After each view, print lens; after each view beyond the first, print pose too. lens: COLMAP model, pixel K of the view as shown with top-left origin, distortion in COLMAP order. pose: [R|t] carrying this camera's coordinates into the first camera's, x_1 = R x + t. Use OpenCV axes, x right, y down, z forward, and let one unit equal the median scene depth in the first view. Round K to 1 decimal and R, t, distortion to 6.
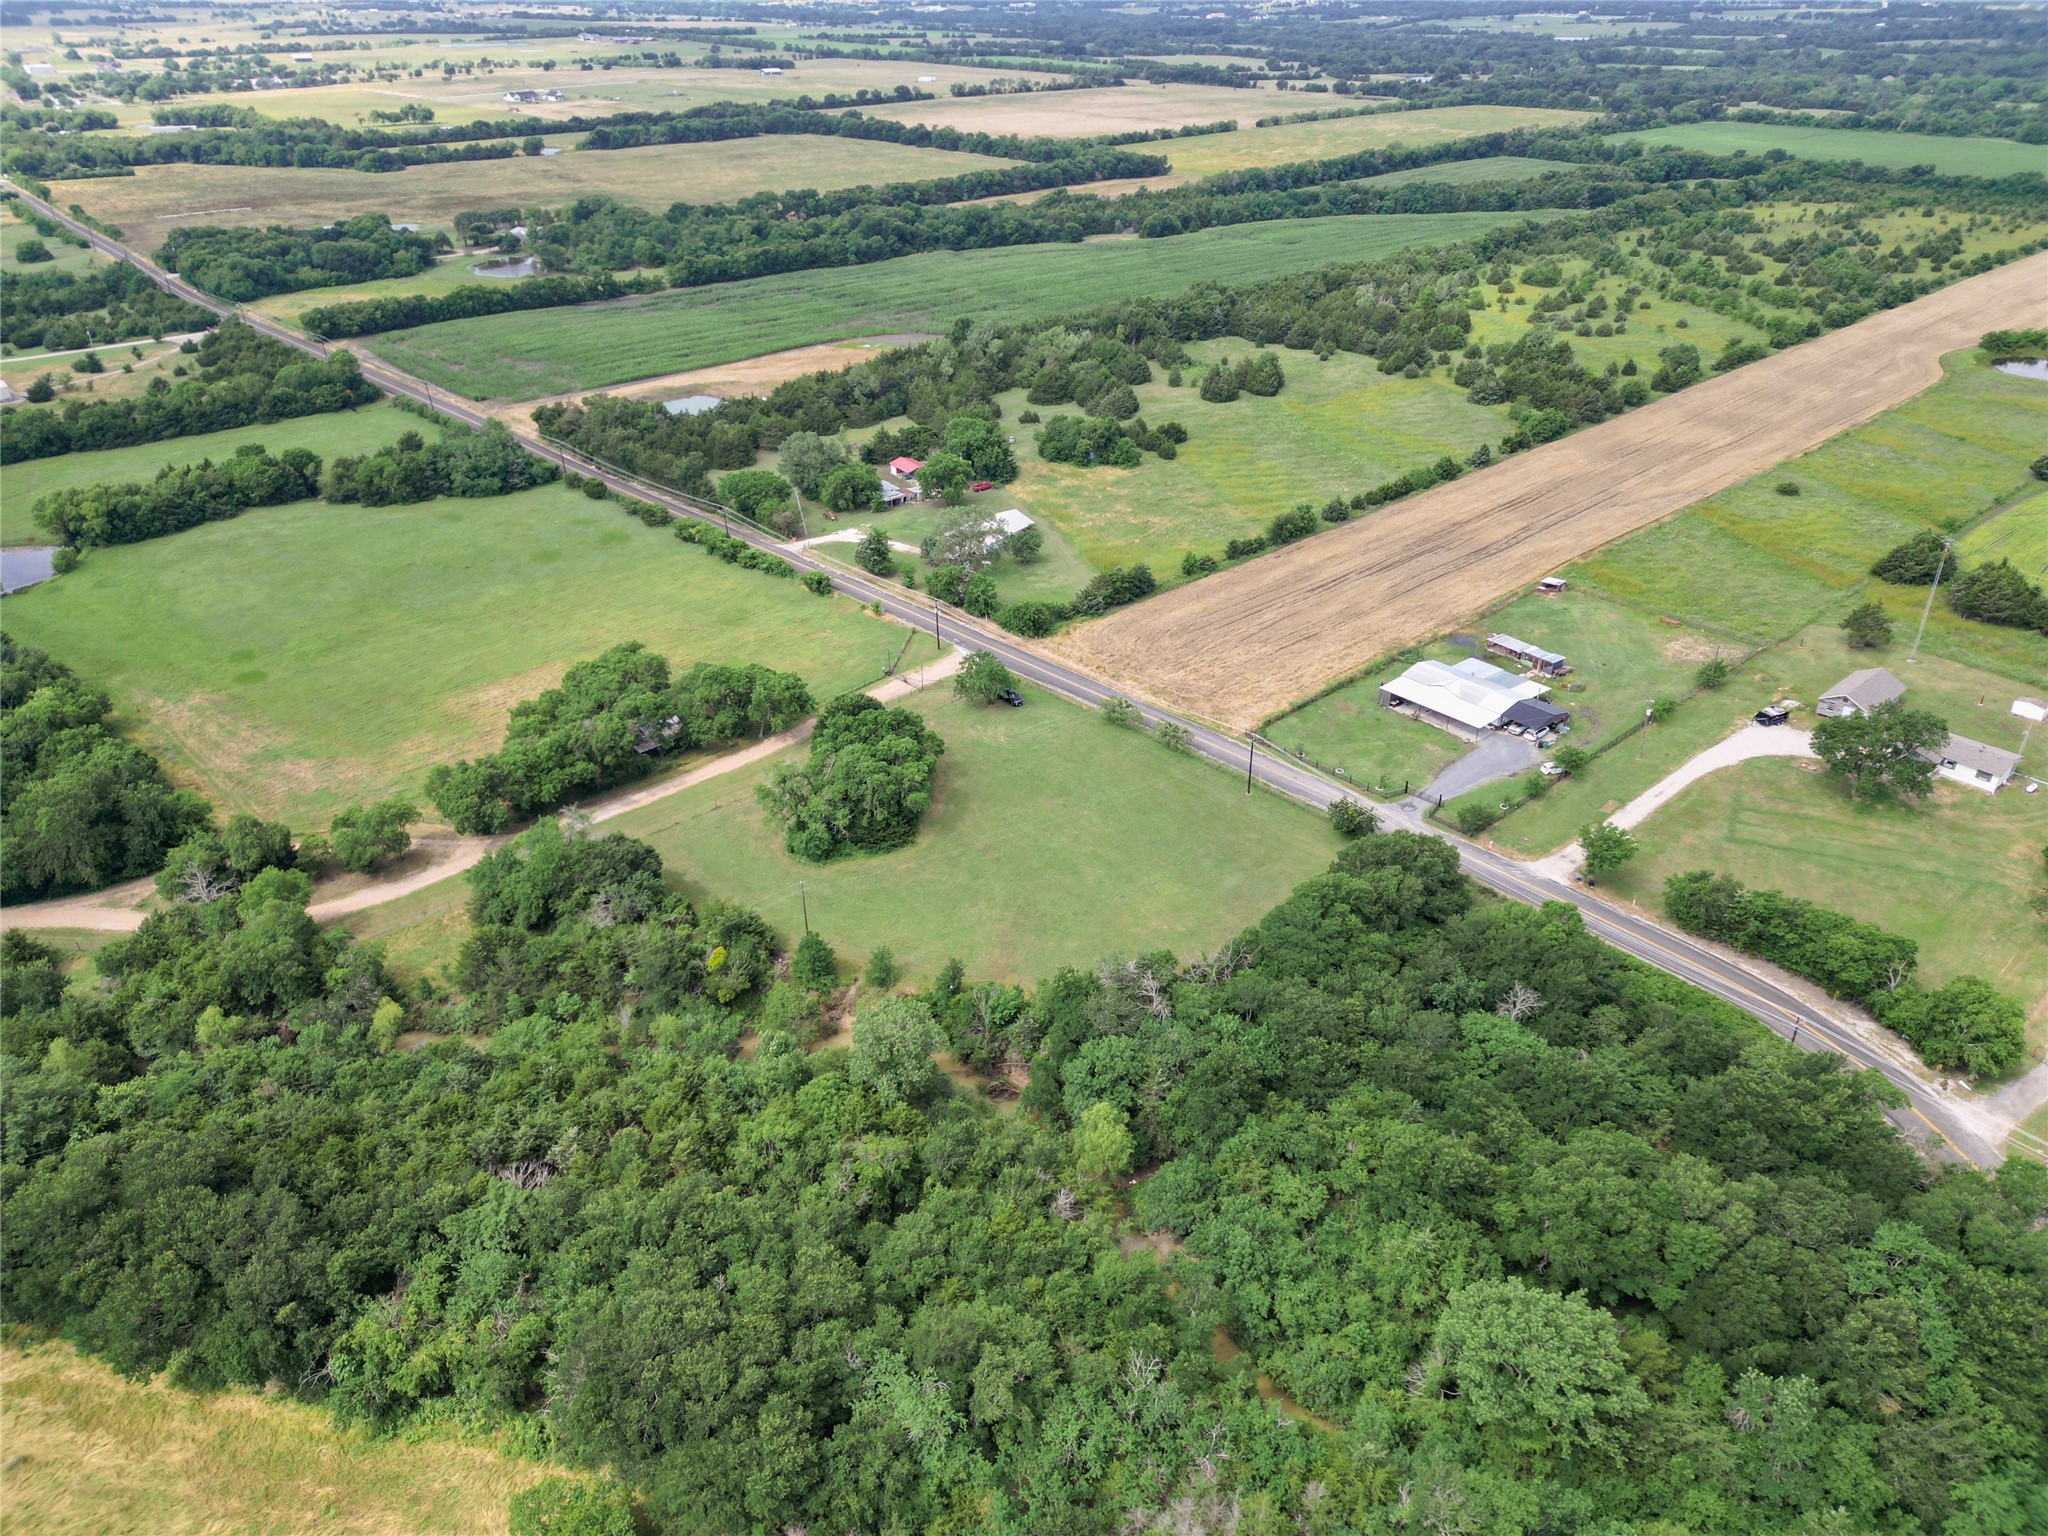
lens RADIAL K [[1426.3, 0, 1015.5], [0, 1426.3, 773.1], [0, 0, 1]] dist [0.066868, -0.060336]
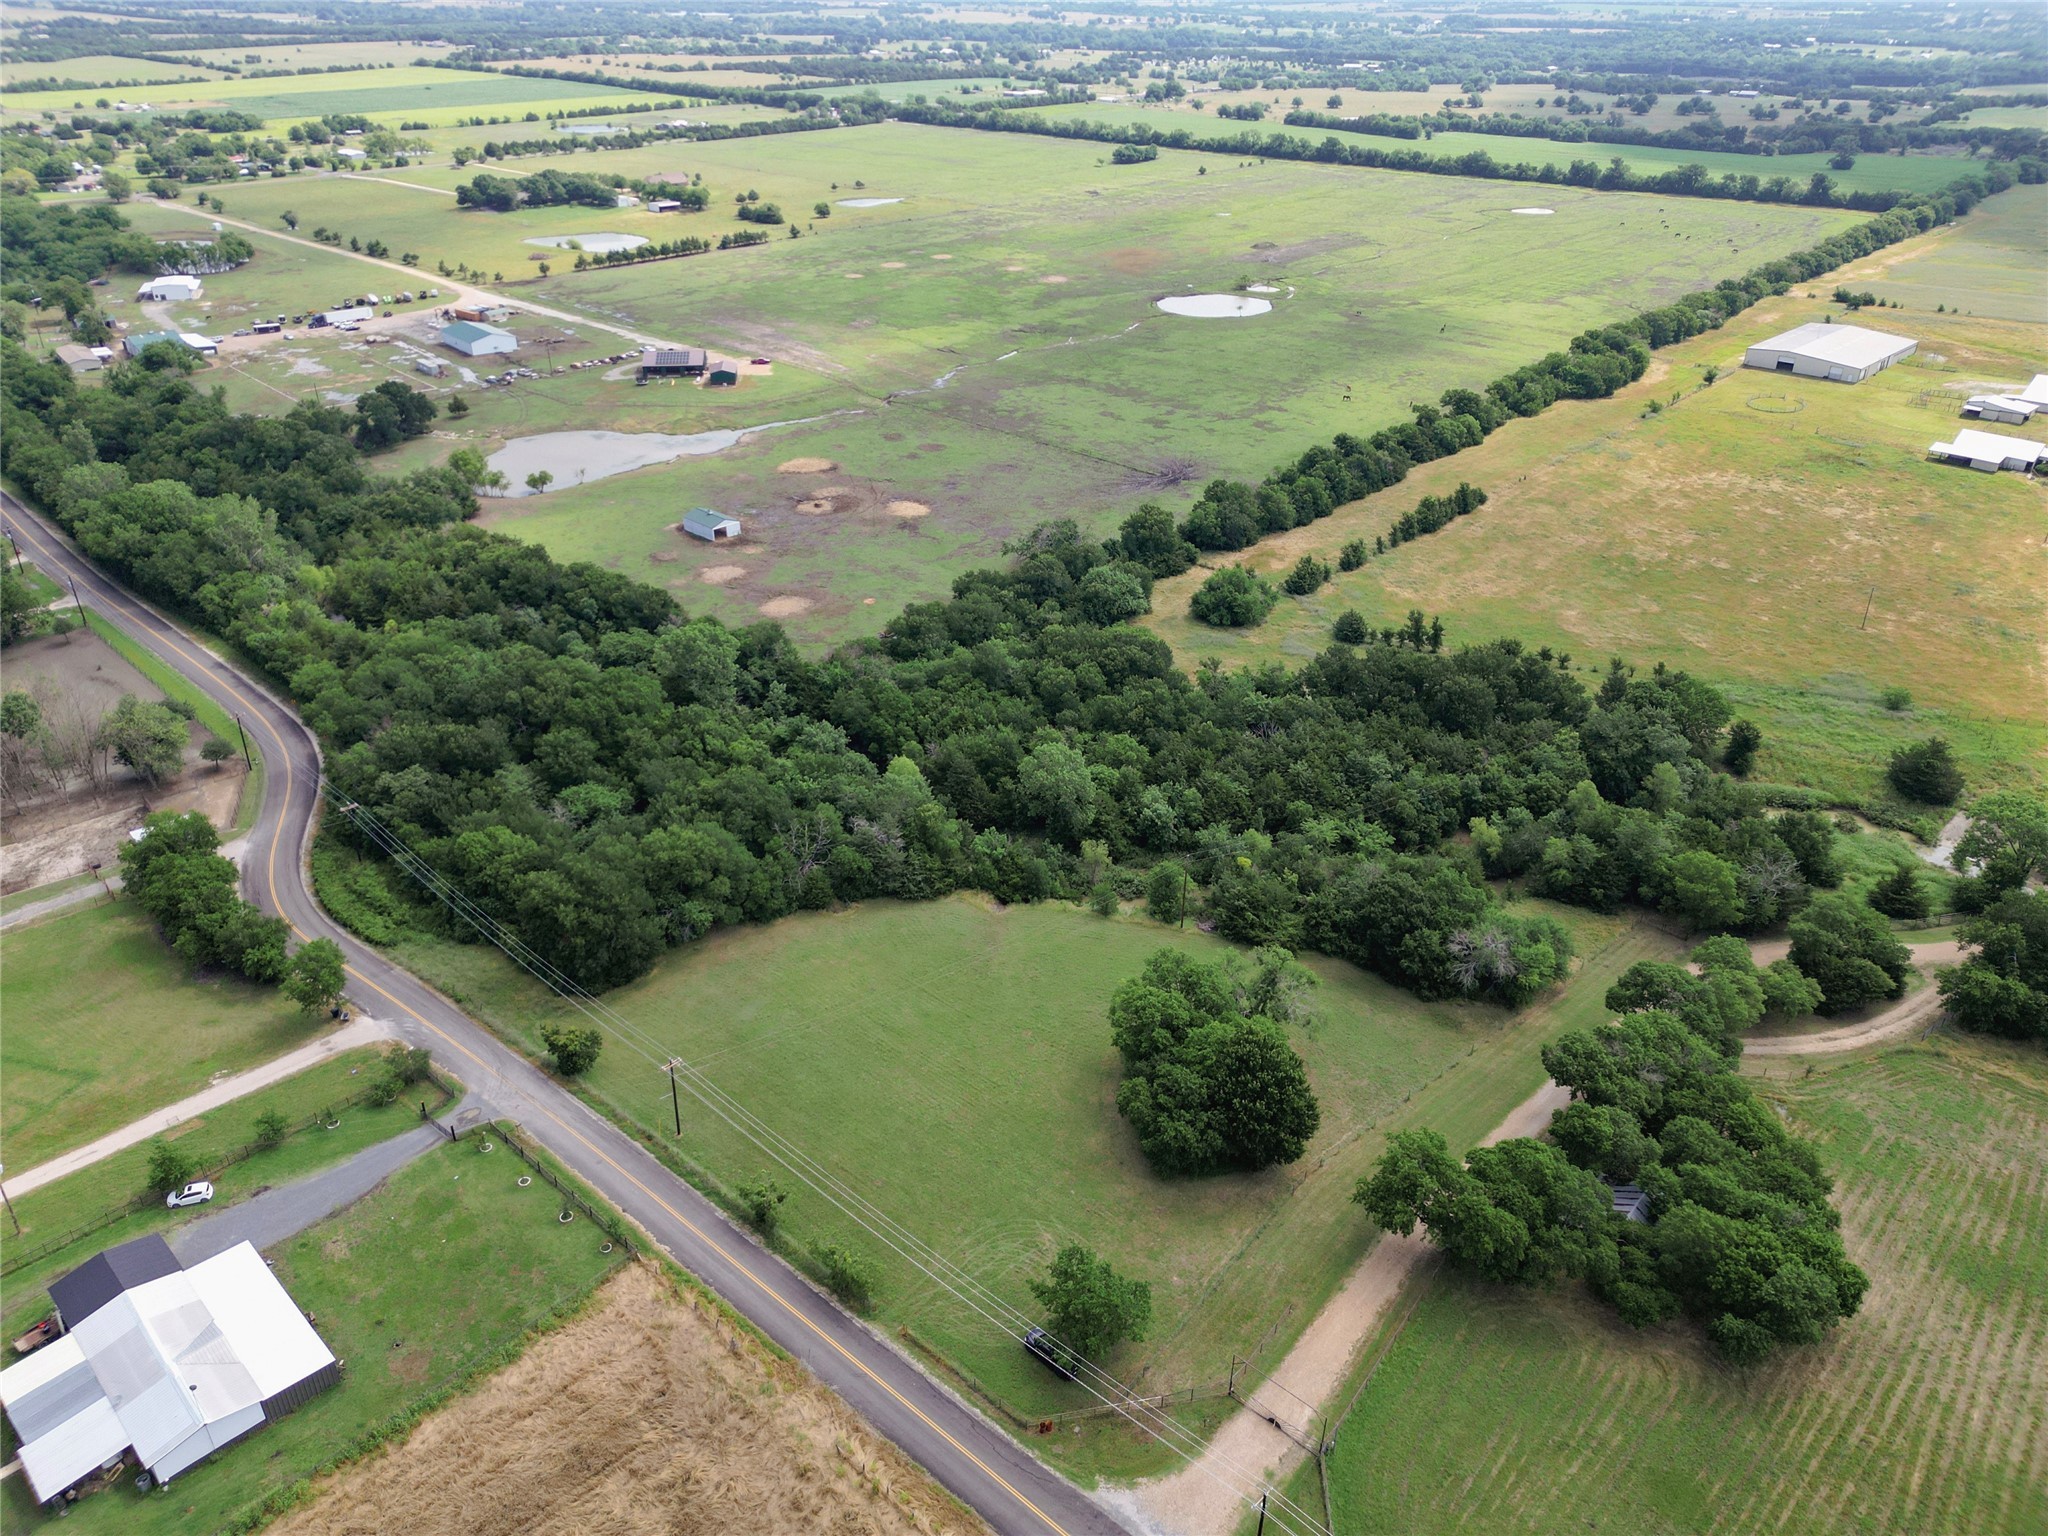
lens RADIAL K [[1426.3, 0, 1015.5], [0, 1426.3, 773.1], [0, 0, 1]] dist [0.066868, -0.060336]
pose [[-0.994138, 0.048382, -0.096688, 0.045454], [-0.056969, 0.525654, 0.848789, -0.557043], [0.091890, 0.849321, -0.519817, 0.984488]]
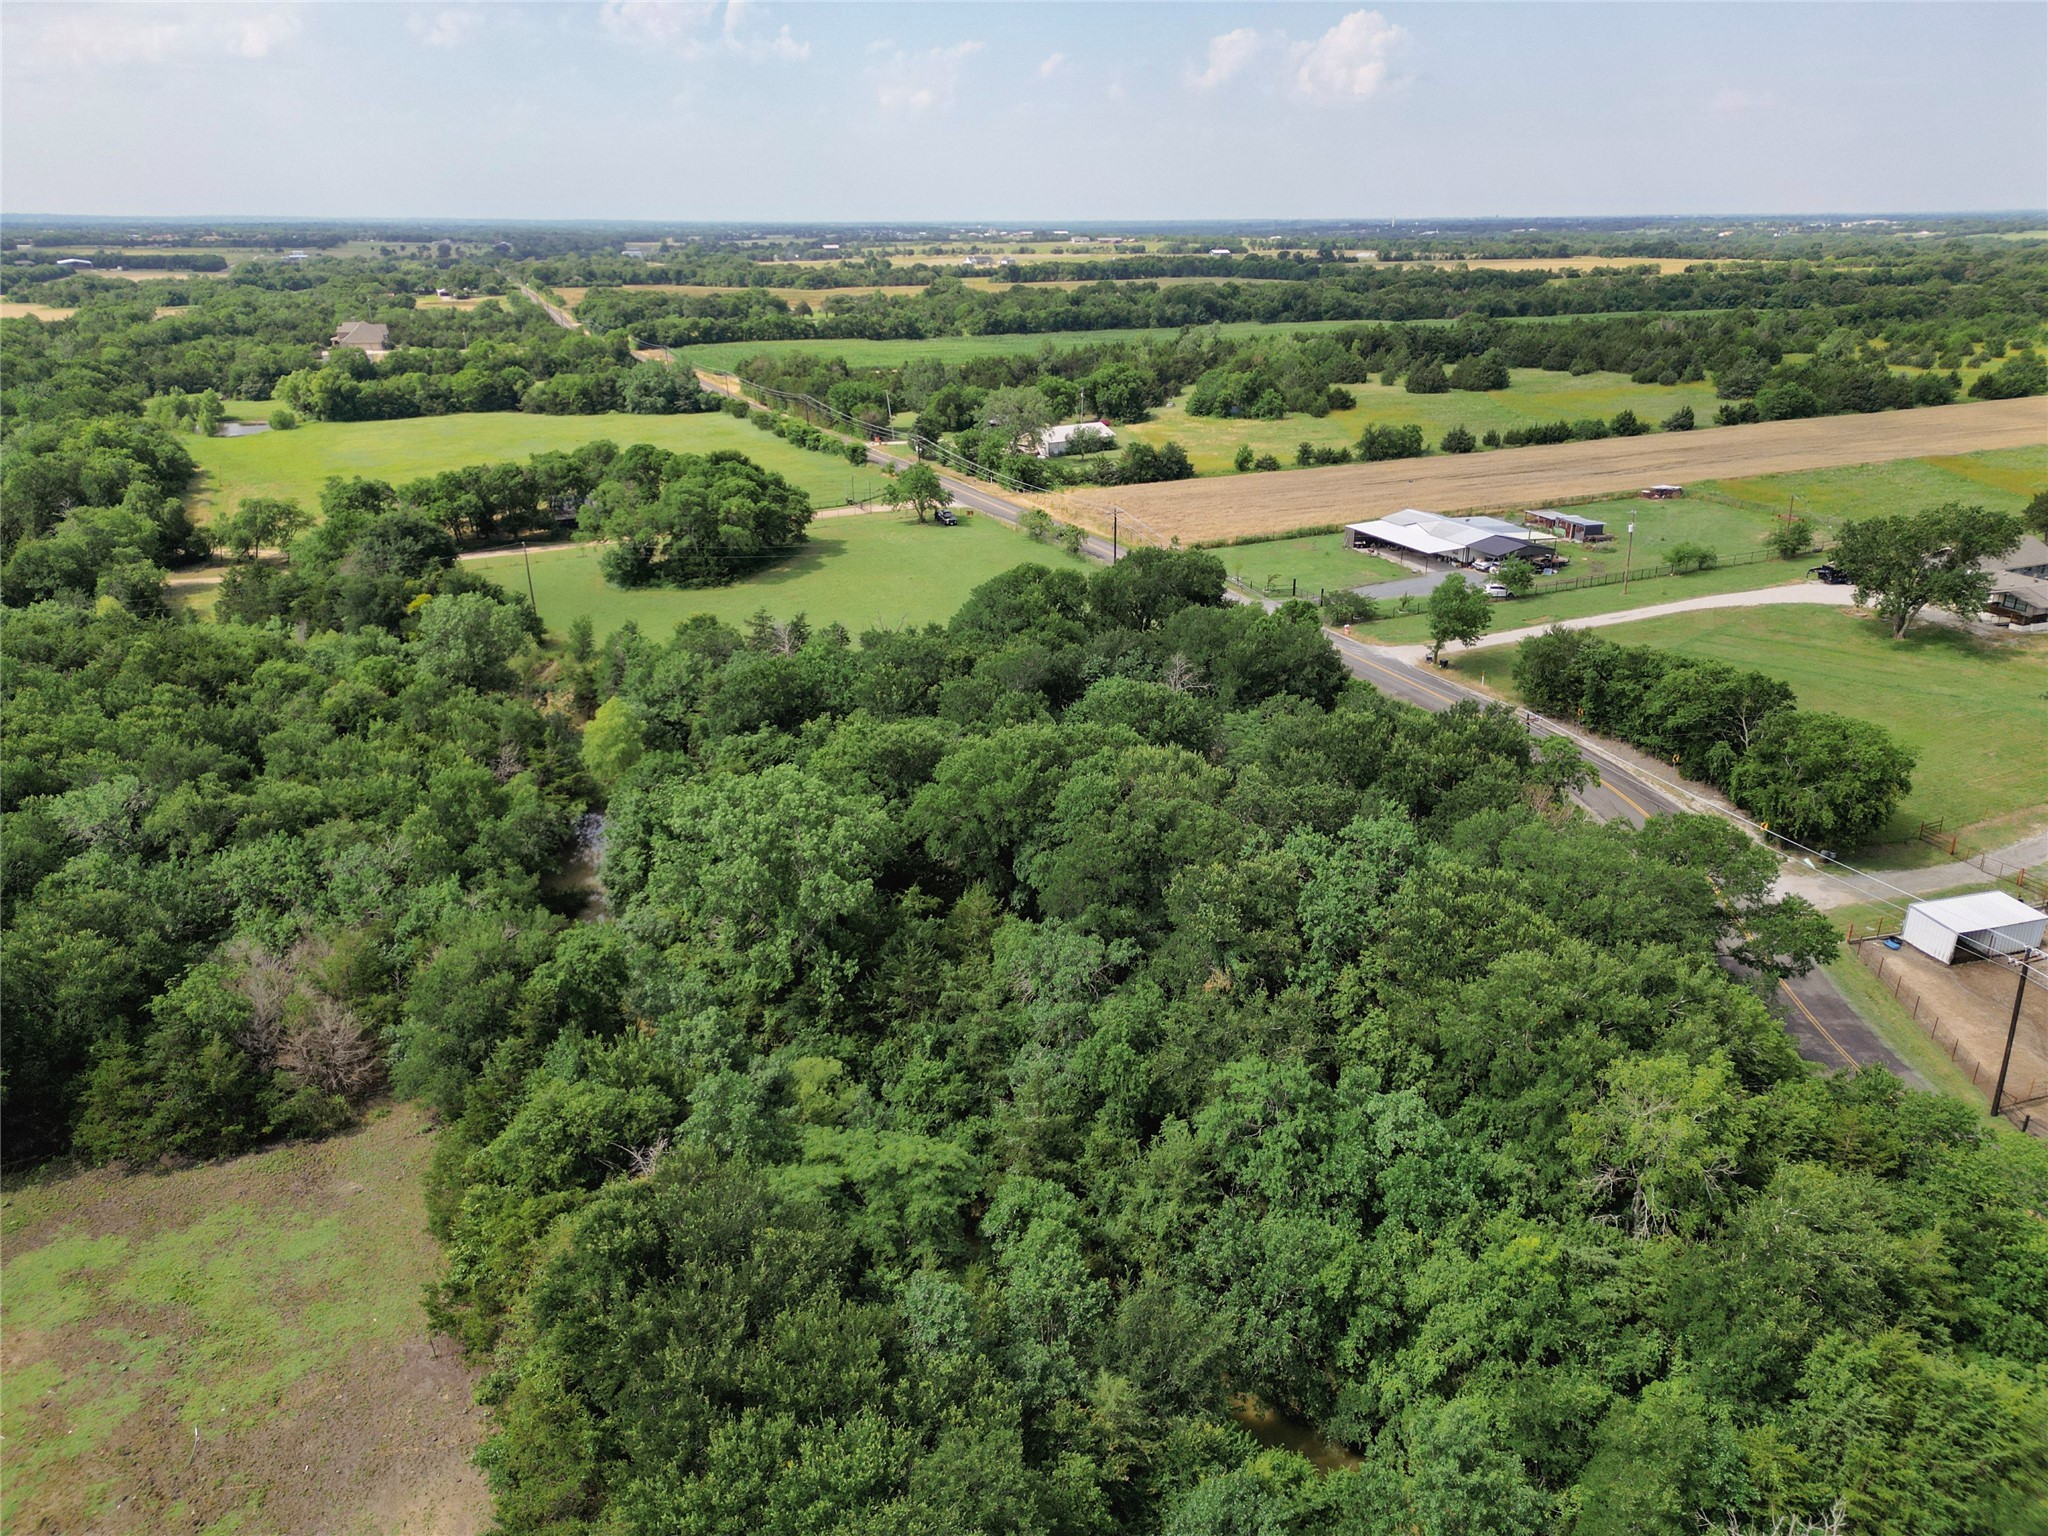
lens RADIAL K [[1426.3, 0, 1015.5], [0, 1426.3, 773.1], [0, 0, 1]] dist [0.066868, -0.060336]
pose [[0.944517, 0.117180, -0.306850, 0.298939], [-0.160012, 0.980002, -0.118291, 0.184420], [0.286853, 0.160827, 0.944378, 0.146537]]
